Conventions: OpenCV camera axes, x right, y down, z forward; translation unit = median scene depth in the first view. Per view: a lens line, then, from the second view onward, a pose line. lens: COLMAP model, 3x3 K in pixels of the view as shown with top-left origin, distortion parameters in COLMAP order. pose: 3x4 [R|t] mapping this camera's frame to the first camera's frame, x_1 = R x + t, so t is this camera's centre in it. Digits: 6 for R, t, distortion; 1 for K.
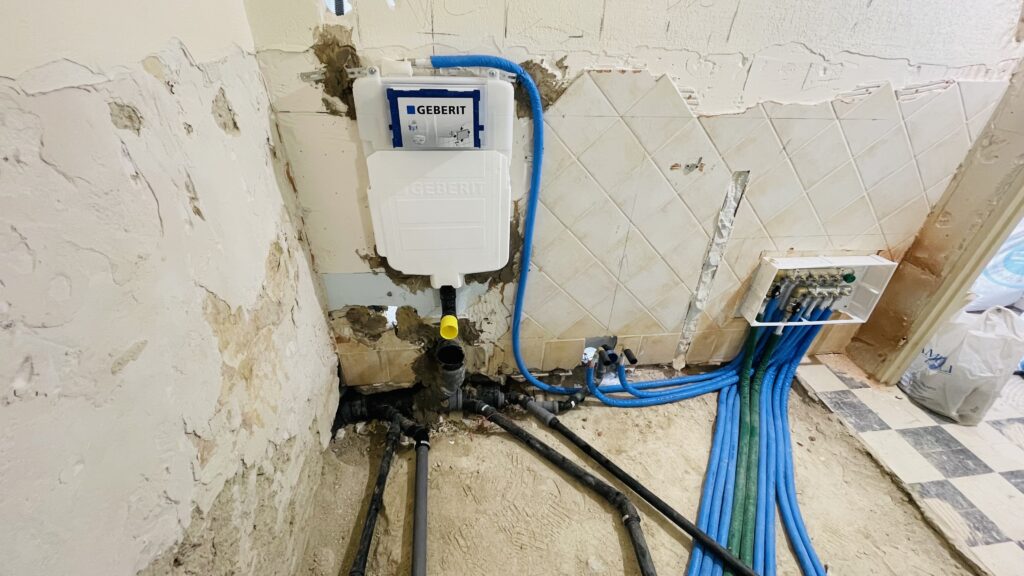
lens RADIAL K [[418.0, 0, 512.0], [0, 418.0, 288.0], [0, 0, 1]] dist [0.003224, 0.000799]
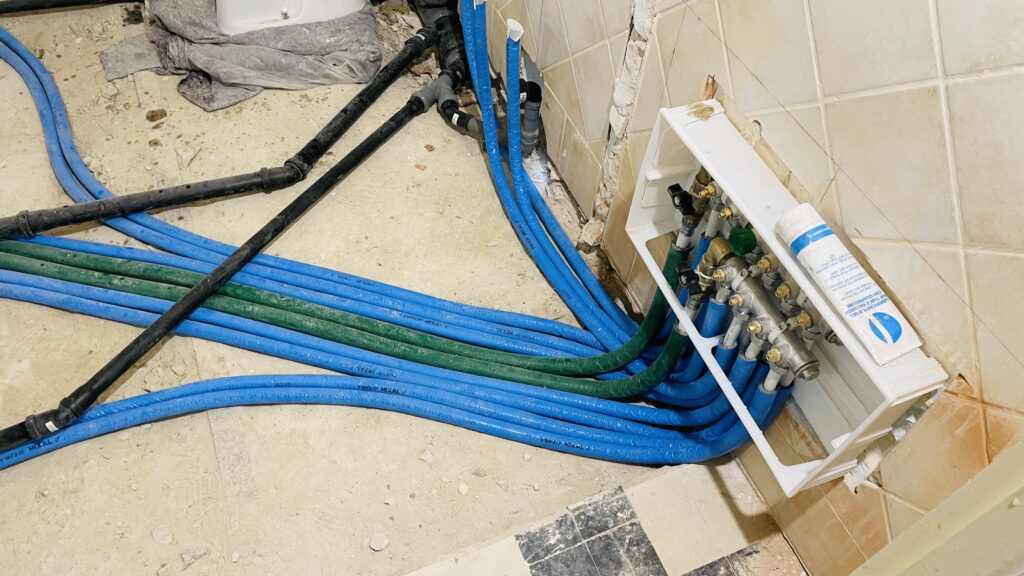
lens RADIAL K [[750.2, 0, 528.1], [0, 750.2, 285.3], [0, 0, 1]] dist [0.064948, -0.102324]
pose [[0.269564, 0.757212, -0.594950, 1.033169], [-0.578636, 0.621213, 0.528464, -0.221169], [0.769750, 0.201805, 0.605607, 0.459996]]
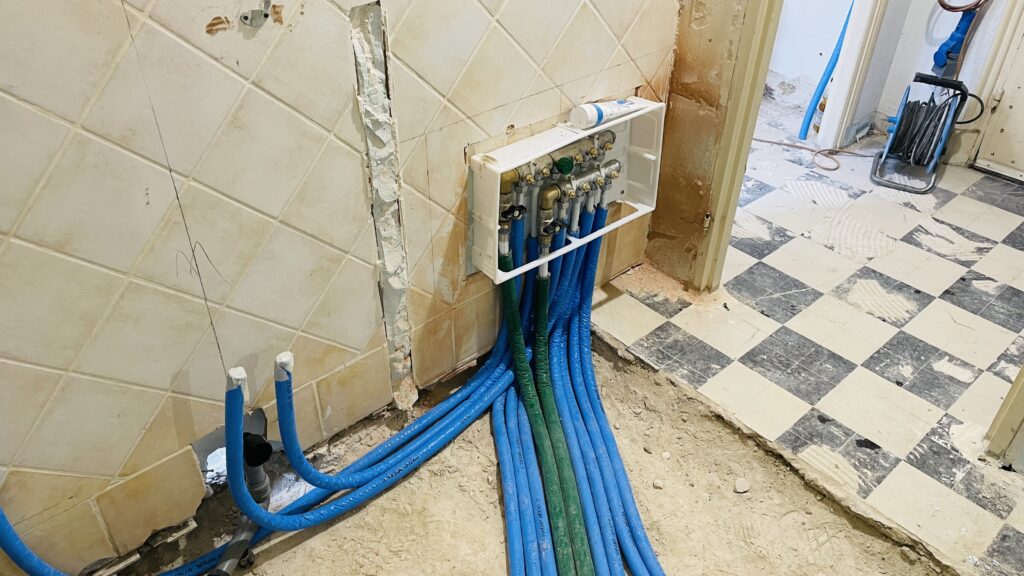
lens RADIAL K [[775.3, 0, 512.0], [0, 775.3, 288.0], [0, 0, 1]] dist [0.080081, -0.111140]
pose [[0.824811, -0.353595, 0.441199, 0.145817], [0.320266, 0.935246, 0.150814, -0.047206], [-0.465957, 0.016908, 0.884646, 0.112699]]
